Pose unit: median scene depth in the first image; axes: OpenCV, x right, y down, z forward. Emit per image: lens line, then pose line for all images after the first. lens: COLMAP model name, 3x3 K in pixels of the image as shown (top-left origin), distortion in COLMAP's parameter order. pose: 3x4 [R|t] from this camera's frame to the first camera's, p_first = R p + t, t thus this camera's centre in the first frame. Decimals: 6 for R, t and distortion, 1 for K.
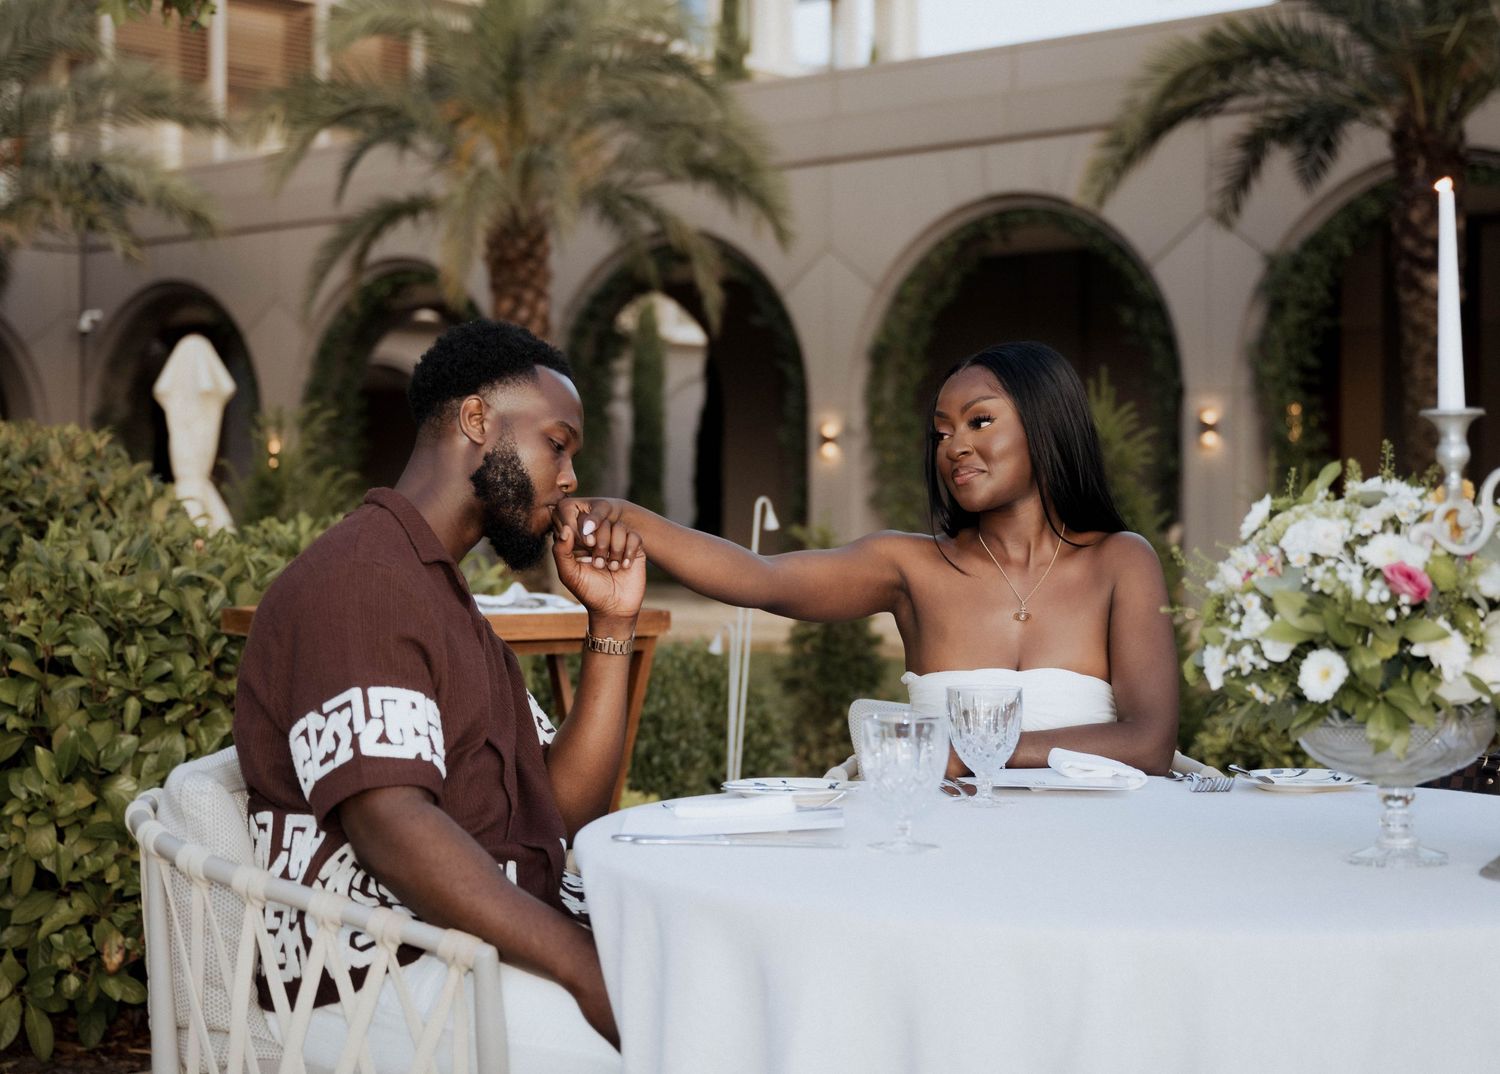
lens RADIAL K [[2812.8, 0, 730.7], [0, 2812.8, 487.0], [0, 0, 1]] dist [0.034720, 0.000000]
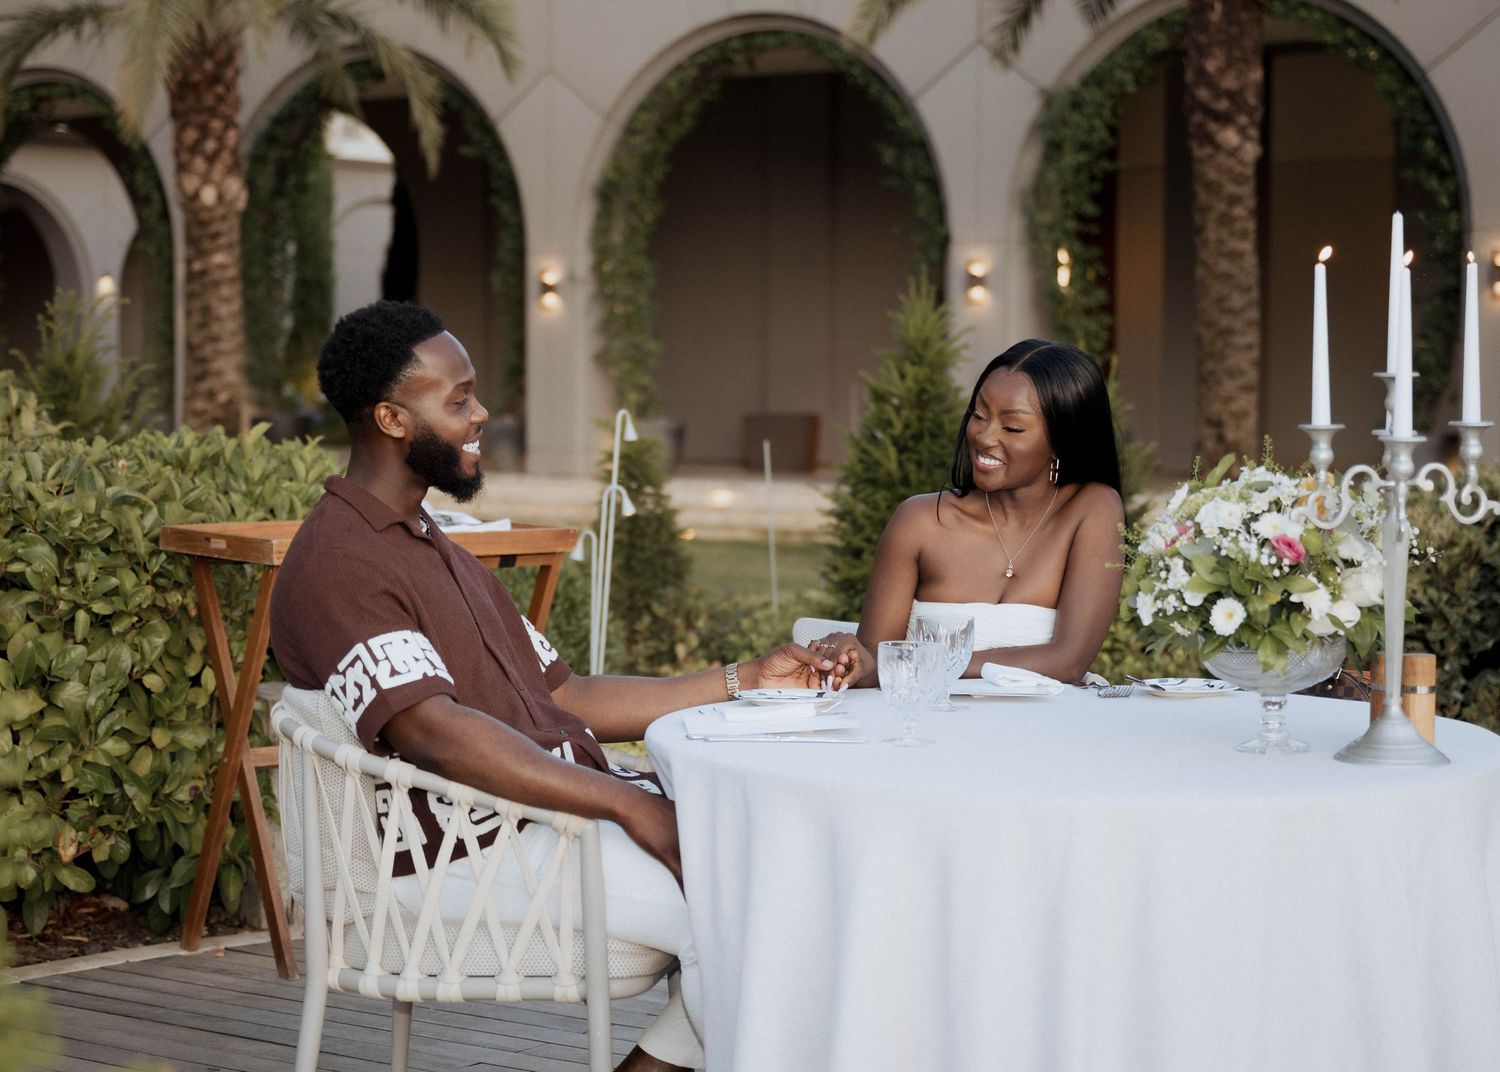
lens RADIAL K [[3244.0, 0, 749.7], [0, 3244.0, 538.0], [0, 0, 1]] dist [0.043348, 0.000000]
pose [[0.994612, -0.000936, 0.103662, -0.081624], [-0.005647, 0.997985, 0.063199, -0.030778], [-0.103512, -0.063443, 0.992603, -0.240892]]
